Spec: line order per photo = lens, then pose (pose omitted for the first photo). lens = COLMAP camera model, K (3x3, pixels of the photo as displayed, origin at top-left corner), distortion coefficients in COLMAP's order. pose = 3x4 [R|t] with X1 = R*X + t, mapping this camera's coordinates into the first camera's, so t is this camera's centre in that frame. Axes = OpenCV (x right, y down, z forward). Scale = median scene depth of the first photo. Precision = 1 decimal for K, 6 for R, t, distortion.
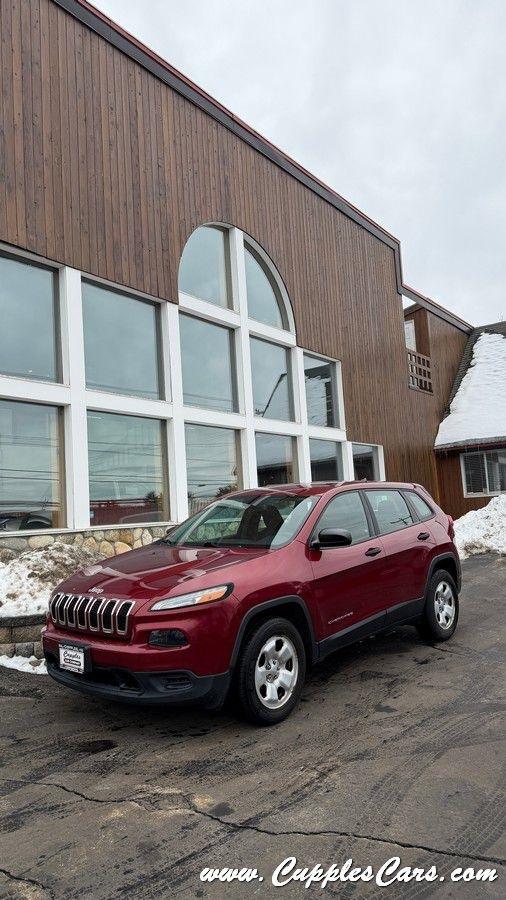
lens RADIAL K [[698.8, 0, 255.2], [0, 698.8, 421.5], [0, 0, 1]] dist [0.051285, -0.002969]
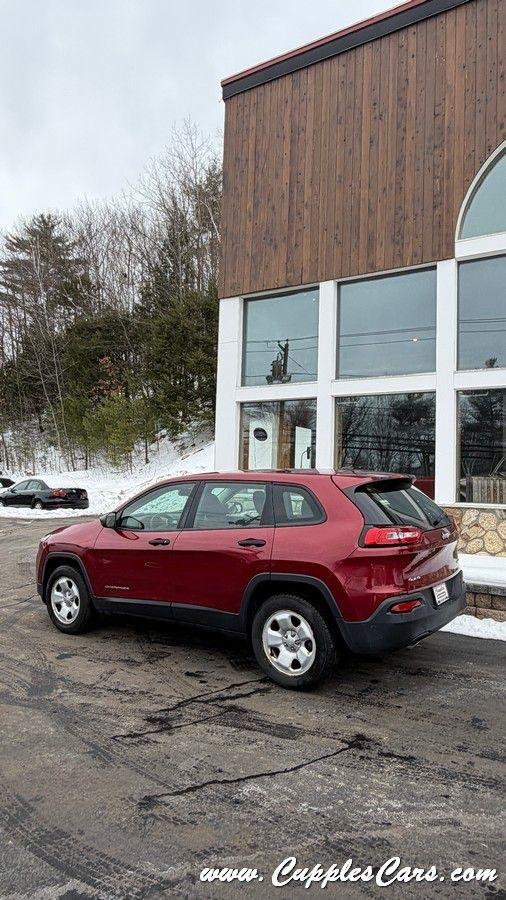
lens RADIAL K [[530.9, 0, 253.0], [0, 530.9, 450.0], [0, 0, 1]] dist [0.003930, -0.000408]
pose [[0.061741, 0.021535, -0.997860, 0.607238], [0.123551, 0.991913, 0.029051, 0.030956], [0.990416, -0.125081, 0.058581, 0.713796]]
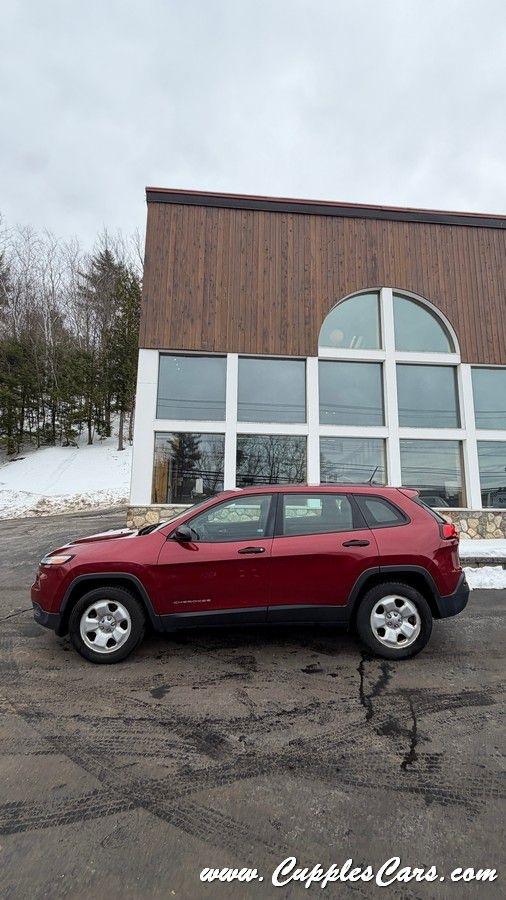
lens RADIAL K [[336.6, 0, 234.4], [0, 336.6, 449.9], [0, 0, 1]] dist [-0.000670, -0.000074]
pose [[0.613700, -0.026457, -0.789096, 0.368030], [0.061115, 0.998032, 0.014069, 0.013240], [0.787170, -0.056860, 0.614109, 0.430981]]
